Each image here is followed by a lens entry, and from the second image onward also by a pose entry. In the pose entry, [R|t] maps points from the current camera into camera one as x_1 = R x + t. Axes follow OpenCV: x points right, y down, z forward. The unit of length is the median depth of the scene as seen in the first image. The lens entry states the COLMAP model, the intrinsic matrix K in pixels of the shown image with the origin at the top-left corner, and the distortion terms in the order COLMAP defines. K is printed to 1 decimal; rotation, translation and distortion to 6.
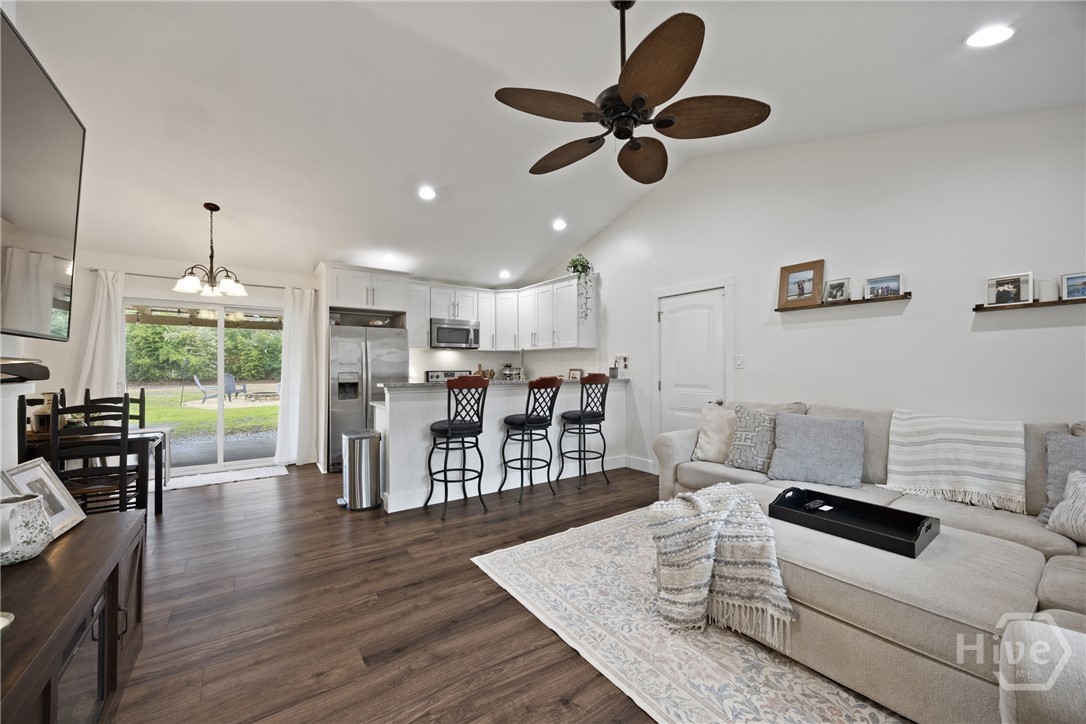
lens RADIAL K [[415.3, 0, 545.2], [0, 415.3, 362.5], [0, 0, 1]] dist [-0.001125, -0.000001]
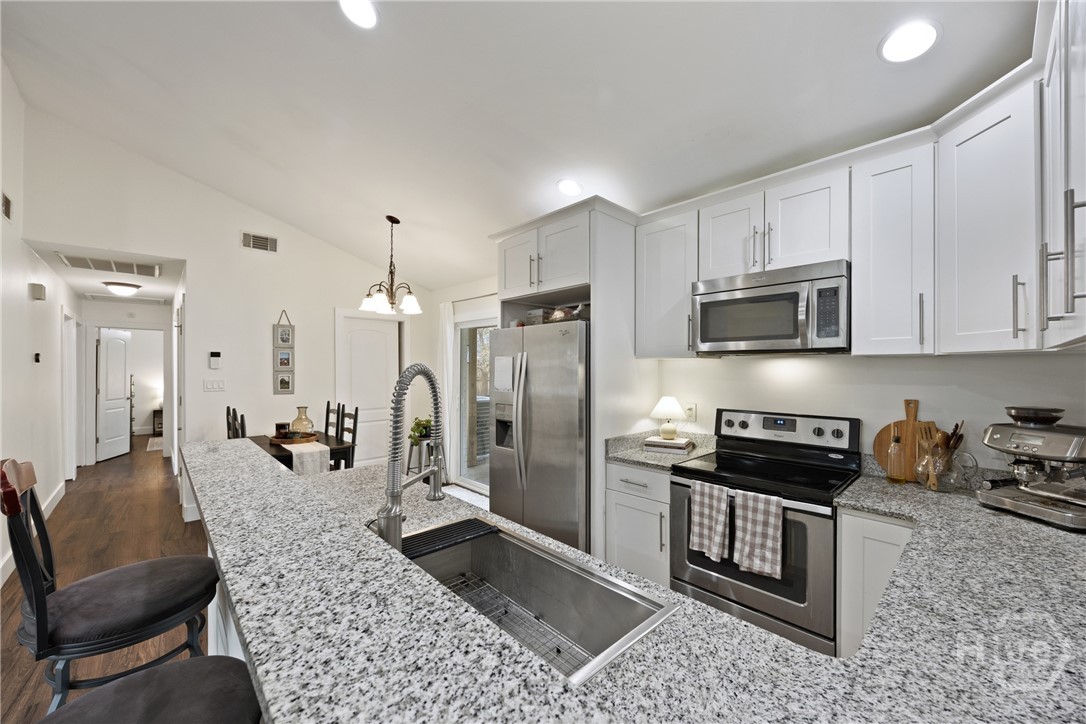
lens RADIAL K [[415.3, 0, 540.5], [0, 415.3, 363.7], [0, 0, 1]] dist [-0.001125, -0.000001]
pose [[0.126882, -0.007121, -0.991892, 0.118651], [0.005031, 0.999966, -0.006535, -0.023868], [0.991905, -0.004161, 0.126914, 0.791637]]
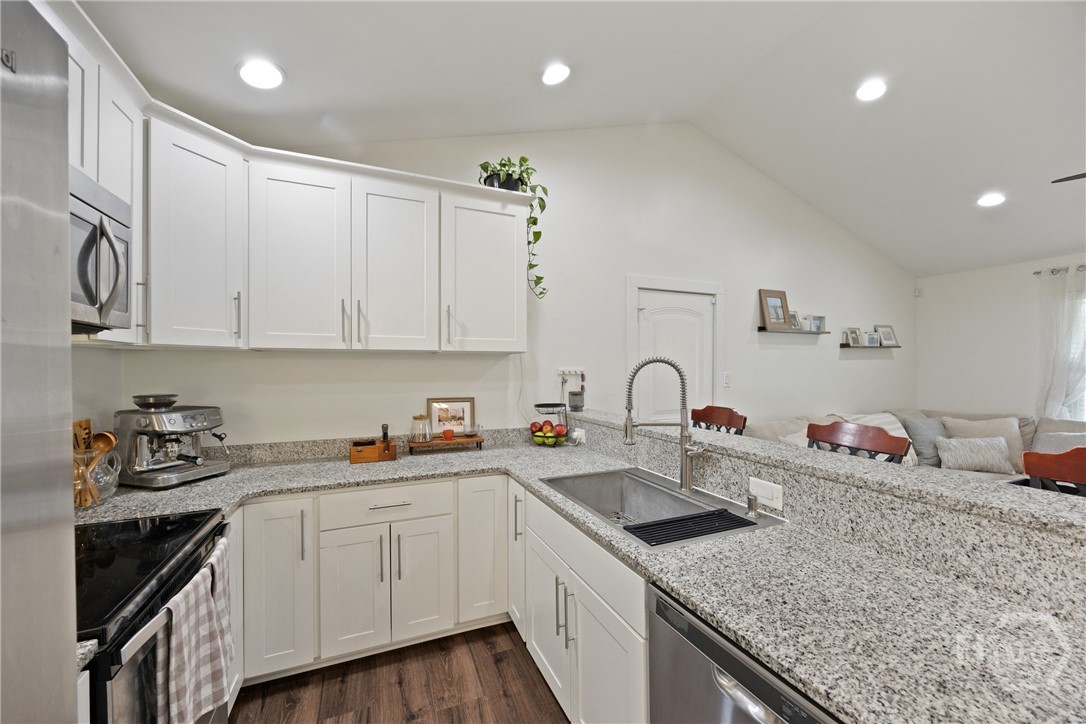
lens RADIAL K [[415.3, 0, 540.8], [0, 415.3, 367.9], [0, 0, 1]] dist [-0.001125, -0.000001]
pose [[0.215409, -0.000331, 0.976524, -0.341900], [-0.005871, 0.999981, 0.001634, -0.018184], [-0.976506, -0.006085, 0.215403, 0.793204]]
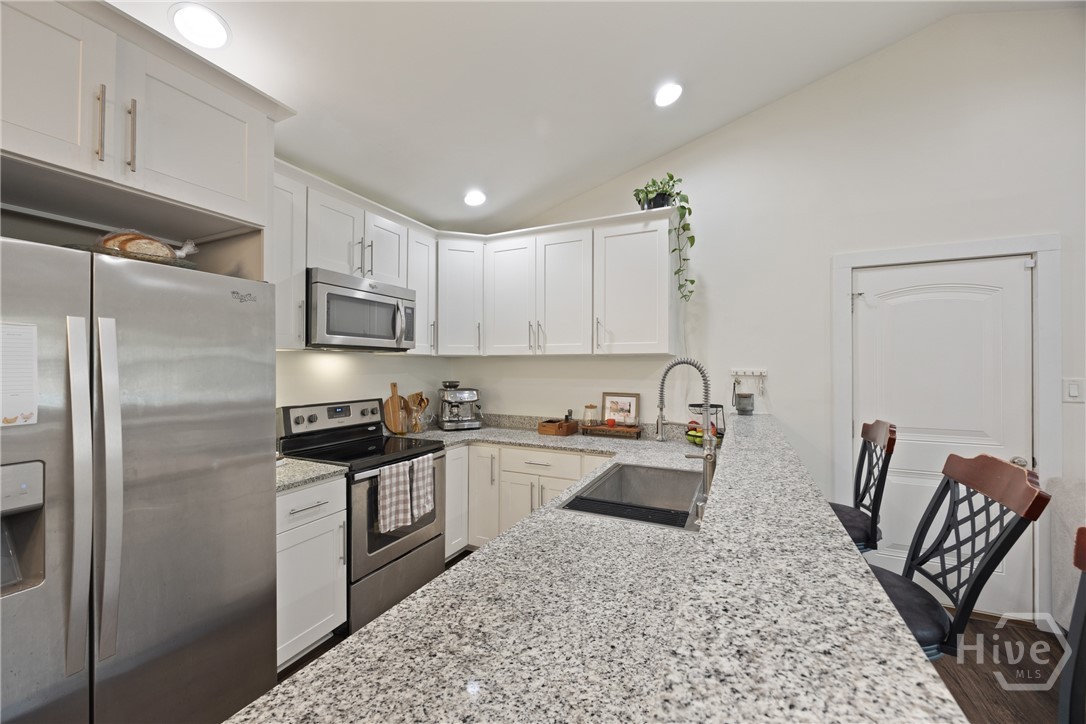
lens RADIAL K [[415.3, 0, 546.0], [0, 415.3, 363.6], [0, 0, 1]] dist [-0.001125, -0.000001]
pose [[0.873979, 0.006025, 0.485926, -0.269391], [-0.006697, 0.999978, -0.000354, -0.021459], [-0.485918, -0.002945, 0.874000, 0.565531]]
